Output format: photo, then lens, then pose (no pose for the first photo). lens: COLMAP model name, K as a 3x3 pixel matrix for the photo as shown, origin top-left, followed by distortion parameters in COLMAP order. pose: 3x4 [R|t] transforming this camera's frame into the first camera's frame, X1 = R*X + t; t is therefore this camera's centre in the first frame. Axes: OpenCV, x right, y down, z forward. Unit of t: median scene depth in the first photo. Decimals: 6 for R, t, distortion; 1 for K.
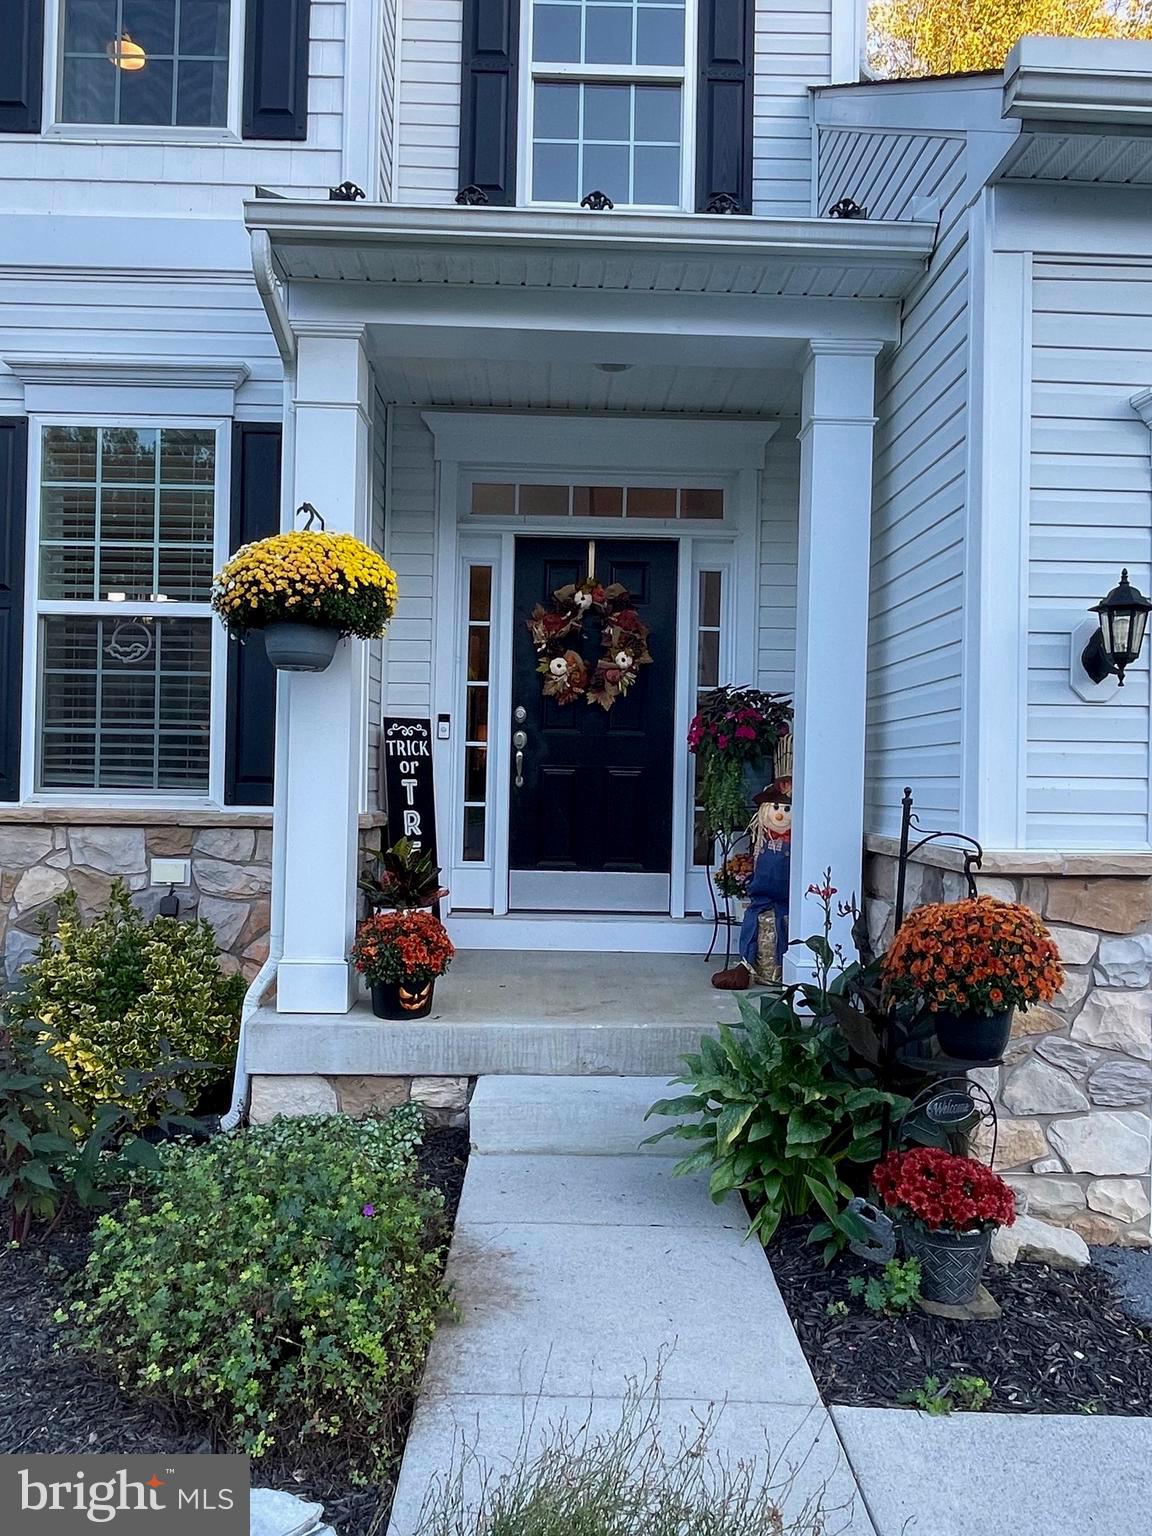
lens RADIAL K [[1120.5, 0, 576.0], [0, 1120.5, 768.0], [0, 0, 1]] dist [0.038890, -0.071449]
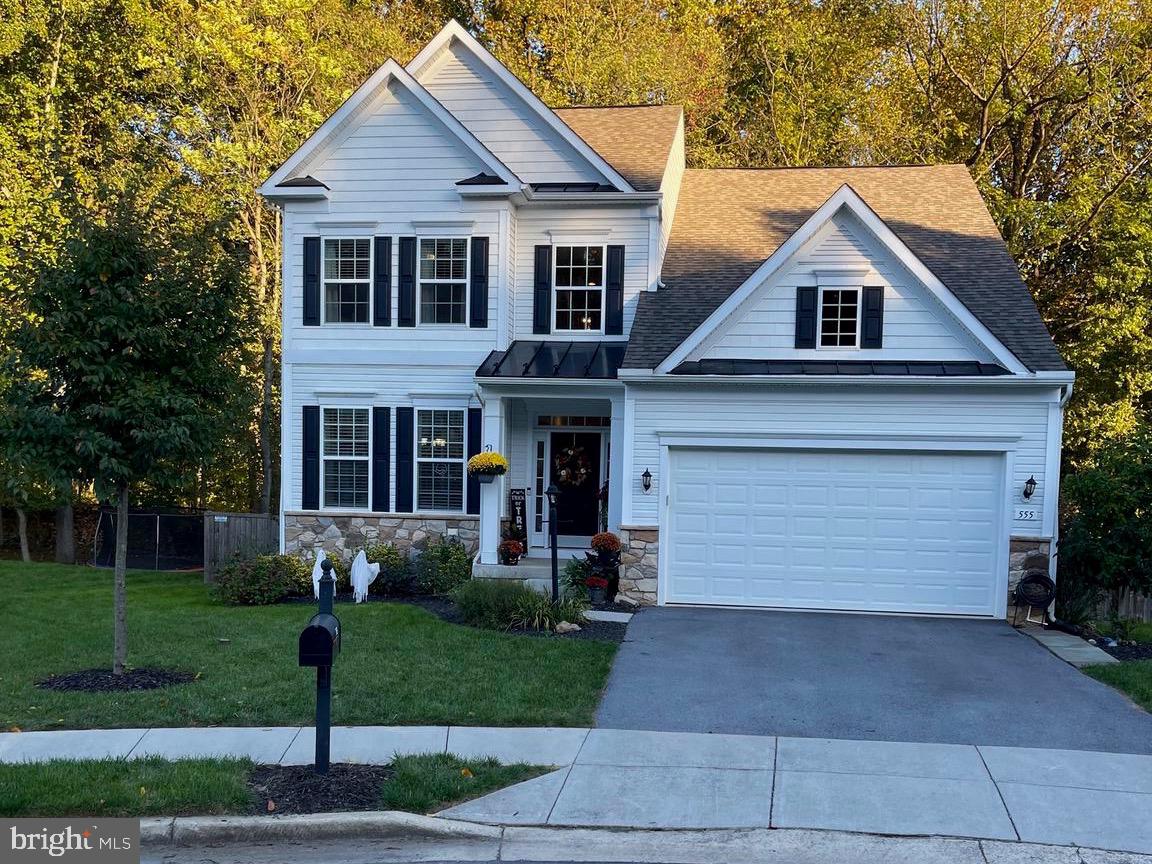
lens RADIAL K [[1008.9, 0, 582.6], [0, 1008.9, 558.9], [0, 0, 1]] dist [0.102584, -0.187538]
pose [[0.987615, 0.015484, -0.156129, 0.623710], [-0.003881, 0.997225, 0.074348, -0.072840], [0.156847, -0.072822, 0.984935, -2.373333]]
